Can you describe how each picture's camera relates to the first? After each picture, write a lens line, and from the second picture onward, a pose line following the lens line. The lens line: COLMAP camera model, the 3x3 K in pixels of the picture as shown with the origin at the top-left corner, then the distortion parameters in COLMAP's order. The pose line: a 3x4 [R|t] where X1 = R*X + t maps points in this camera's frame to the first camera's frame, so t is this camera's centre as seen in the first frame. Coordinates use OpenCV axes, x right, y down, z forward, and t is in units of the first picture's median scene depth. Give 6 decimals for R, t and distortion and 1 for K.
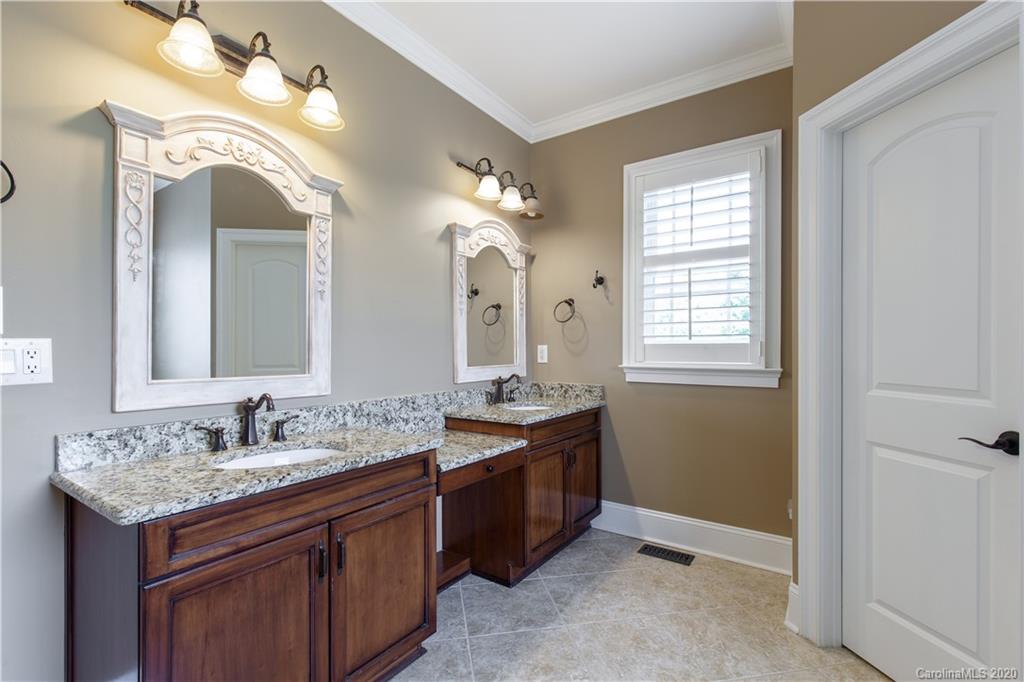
lens RADIAL K [[467.5, 0, 510.1], [0, 467.5, 347.2], [0, 0, 1]] dist [0.009368, 0.000030]
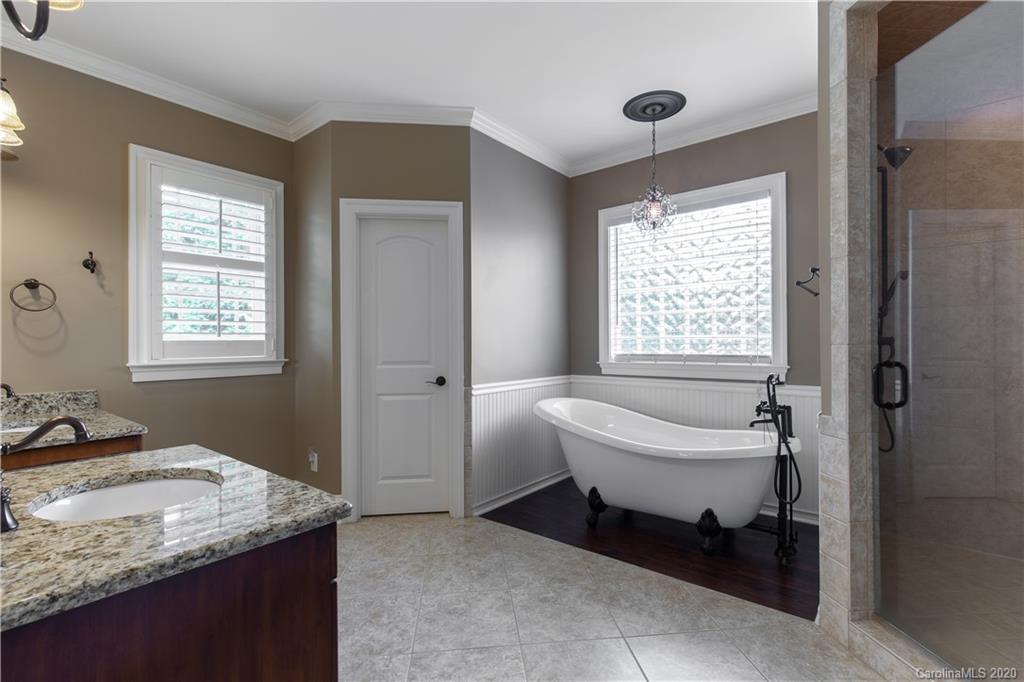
lens RADIAL K [[467.5, 0, 513.9], [0, 467.5, 336.6], [0, 0, 1]] dist [0.009368, 0.000030]
pose [[0.083768, 0.011989, 0.996413, -0.667082], [0.007362, 0.999893, -0.012650, 0.002886], [-0.996458, 0.008395, 0.083671, 0.208149]]
